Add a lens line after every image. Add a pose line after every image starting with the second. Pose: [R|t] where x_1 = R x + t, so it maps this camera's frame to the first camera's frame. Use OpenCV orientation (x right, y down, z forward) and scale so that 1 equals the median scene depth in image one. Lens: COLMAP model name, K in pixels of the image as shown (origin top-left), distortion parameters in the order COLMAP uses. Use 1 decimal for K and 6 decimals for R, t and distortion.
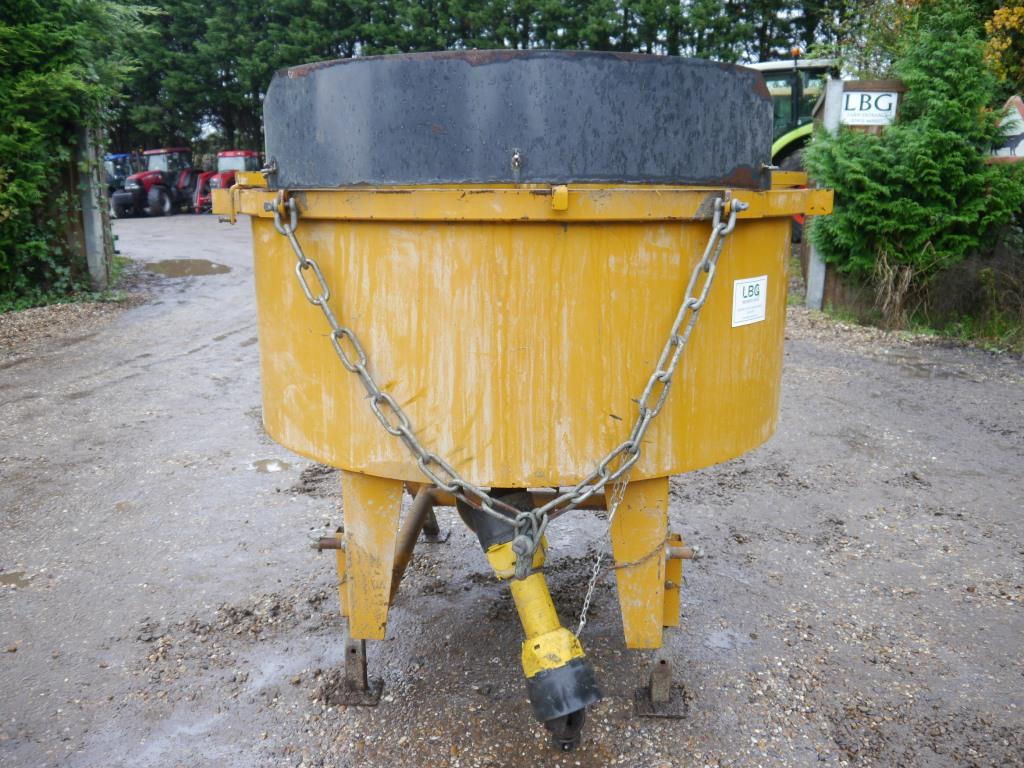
lens RADIAL K [[846.9, 0, 513.7], [0, 846.9, 380.3], [0, 0, 1]] dist [-0.025526, 0.006603]
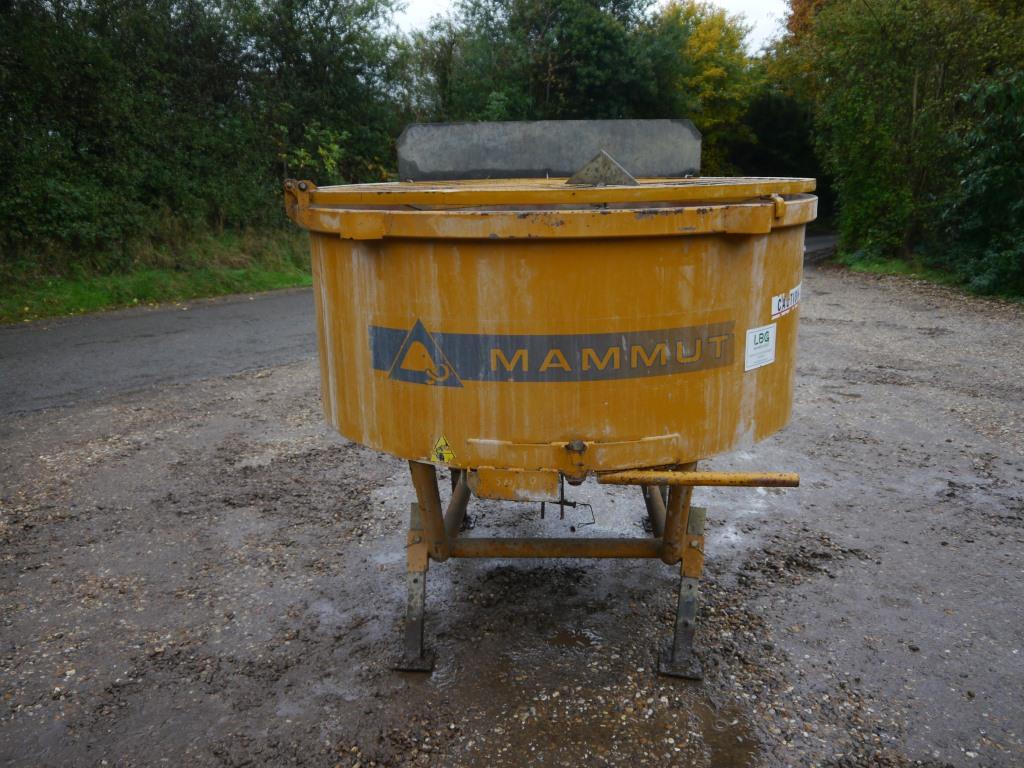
lens RADIAL K [[846.9, 0, 512.8], [0, 846.9, 382.0], [0, 0, 1]] dist [-0.025526, 0.006603]
pose [[-0.999826, 0.018601, -0.001026, 0.078668], [0.015999, 0.885585, 0.464202, -0.622644], [0.009543, 0.464105, -0.885729, 2.473862]]
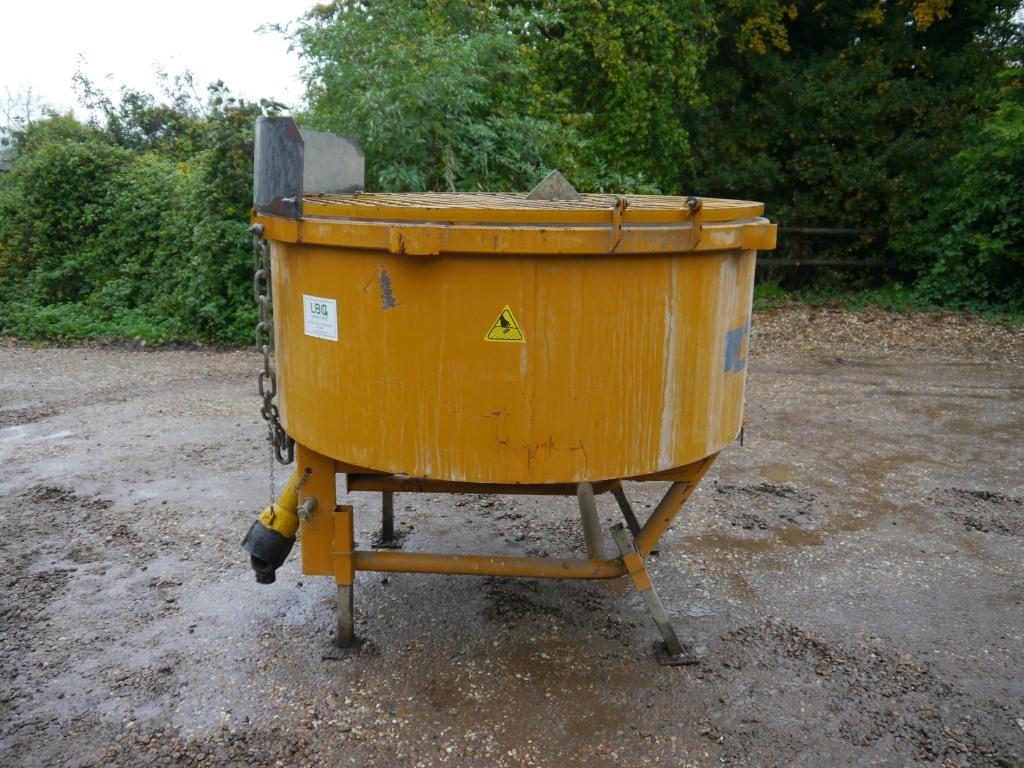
lens RADIAL K [[846.9, 0, 513.1], [0, 846.9, 381.8], [0, 0, 1]] dist [-0.025526, 0.006603]
pose [[0.052164, 0.237536, -0.969977, 1.353734], [-0.241072, 0.945569, 0.218594, -0.309592], [0.969104, 0.222431, 0.106588, 1.110909]]
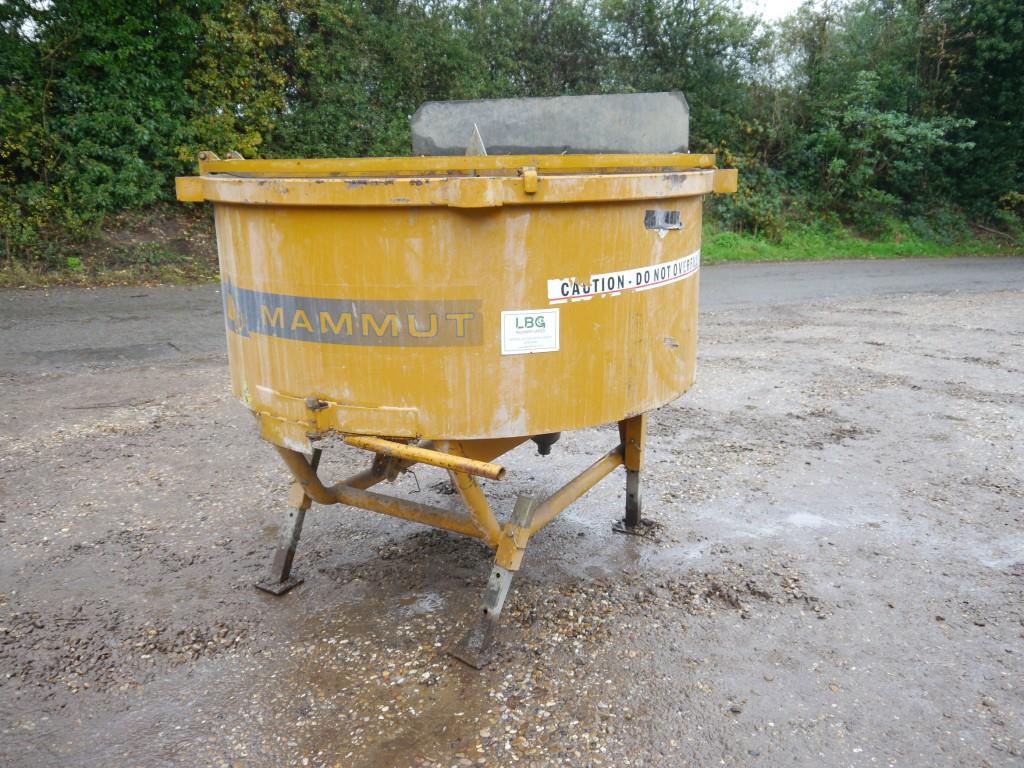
lens RADIAL K [[846.9, 0, 514.2], [0, 846.9, 380.2], [0, 0, 1]] dist [-0.025526, 0.006603]
pose [[-0.891376, -0.108858, 0.439998, -0.675765], [0.112462, 0.887262, 0.447347, -0.560835], [-0.439091, 0.448238, -0.778641, 2.324248]]
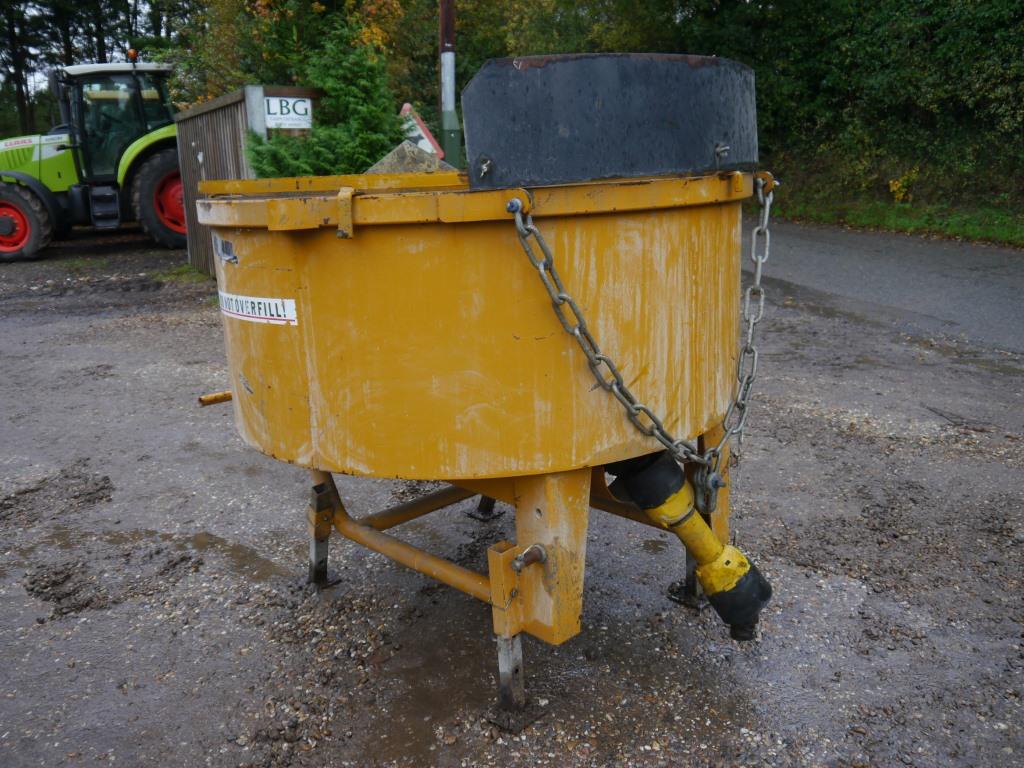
lens RADIAL K [[846.9, 0, 510.0], [0, 846.9, 378.7], [0, 0, 1]] dist [-0.025526, 0.006603]
pose [[0.670324, -0.206840, 0.712659, -0.883637], [0.212802, 0.973613, 0.082418, -0.089052], [-0.710902, 0.096408, 0.696652, 0.336818]]
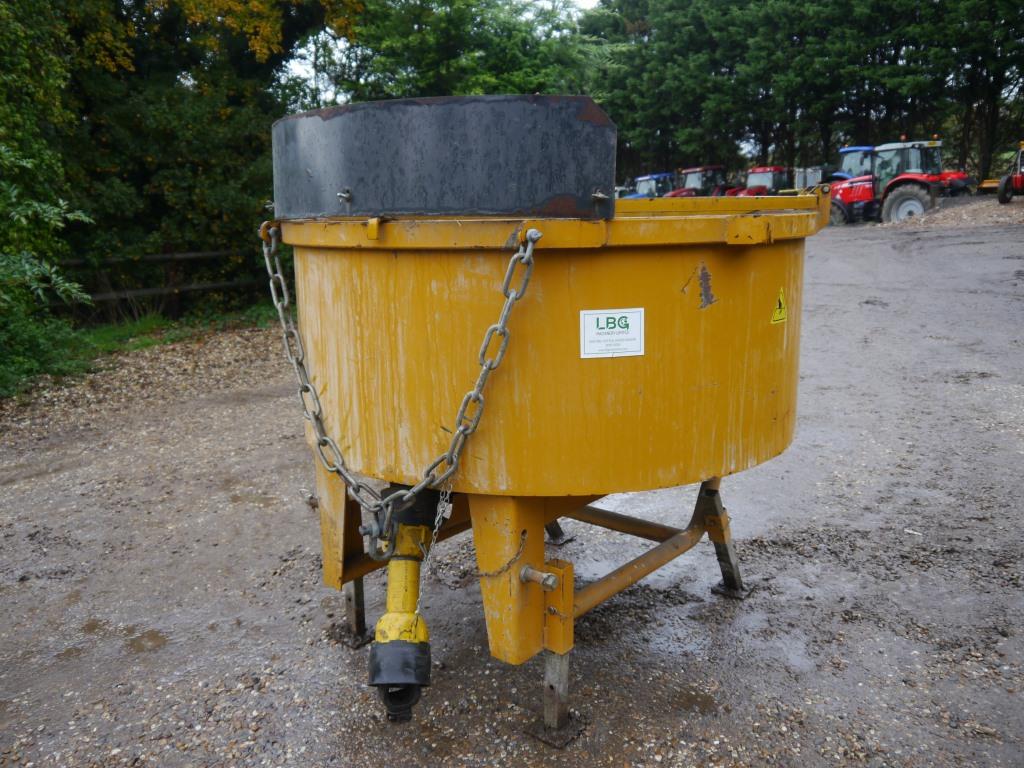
lens RADIAL K [[846.9, 0, 511.1], [0, 846.9, 381.6], [0, 0, 1]] dist [-0.025526, 0.006603]
pose [[0.806577, 0.106193, -0.581512, 0.728373], [-0.114757, 0.993146, 0.022192, -0.045700], [0.579883, 0.048833, 0.813235, 0.148511]]
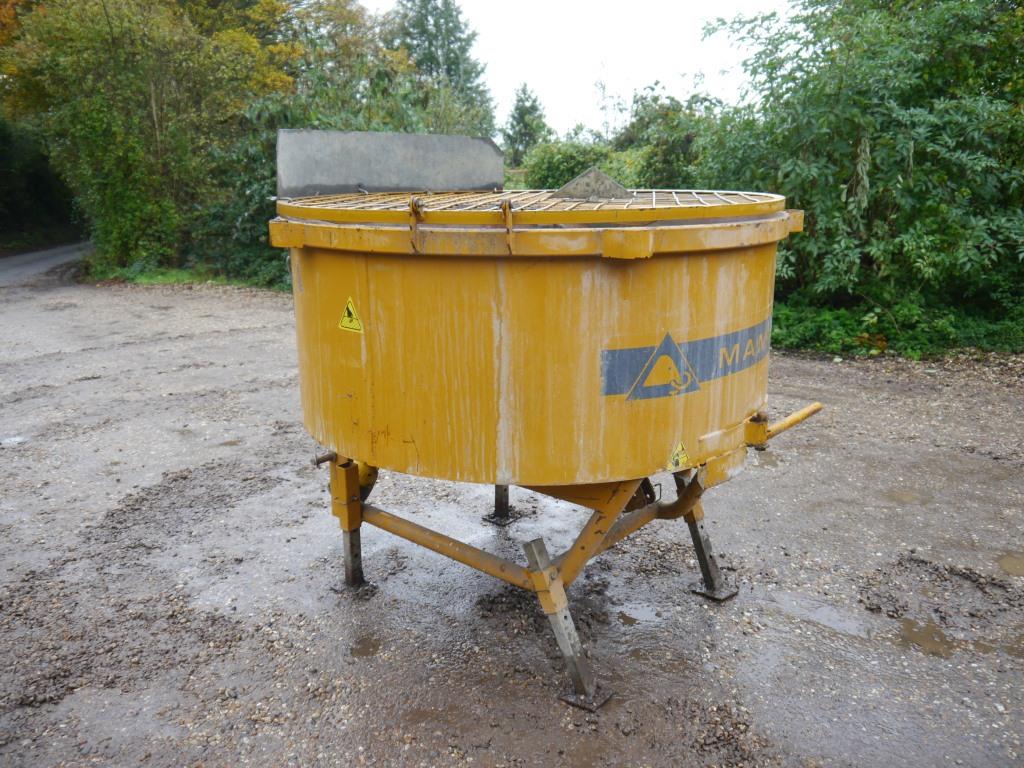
lens RADIAL K [[846.9, 0, 512.4], [0, 846.9, 383.2], [0, 0, 1]] dist [-0.025526, 0.006603]
pose [[-0.586132, 0.206672, -0.783413, 1.116944], [-0.178497, 0.910224, 0.373673, -0.514241], [0.790309, 0.358859, -0.496621, 1.921359]]
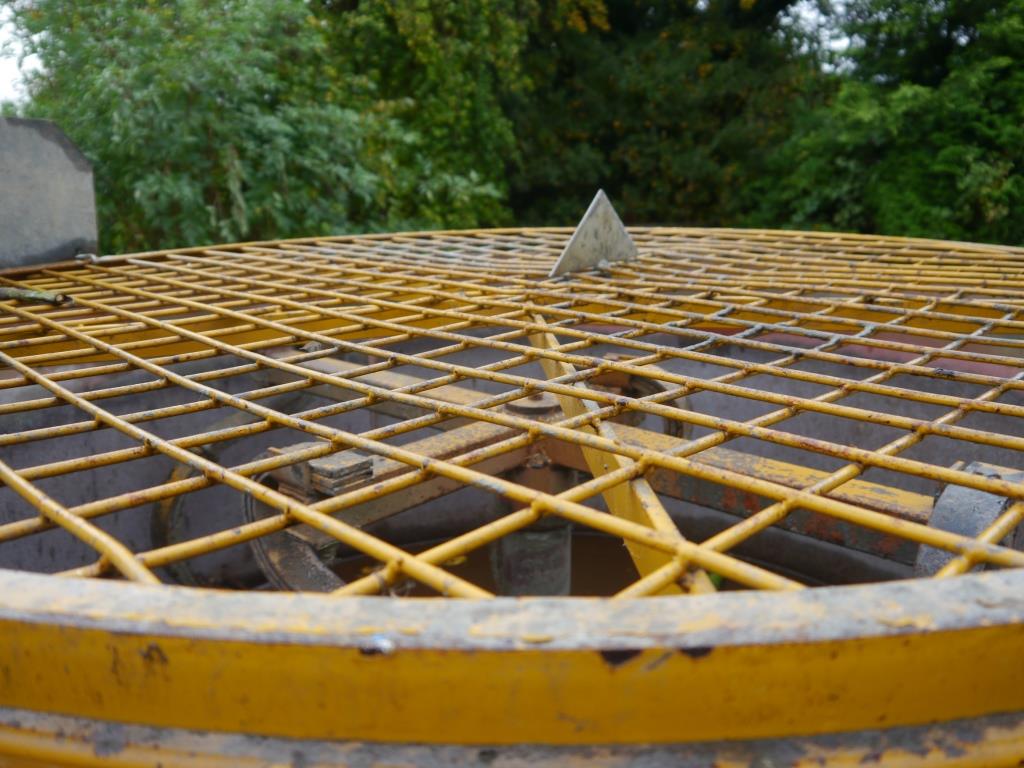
lens RADIAL K [[846.9, 0, 506.9], [0, 846.9, 385.1], [0, 0, 1]] dist [-0.025526, 0.006603]
pose [[0.301026, 0.229543, -0.925577, 0.465465], [-0.200975, 0.964069, 0.173726, -0.313771], [0.932198, 0.133722, 0.336342, 1.021046]]
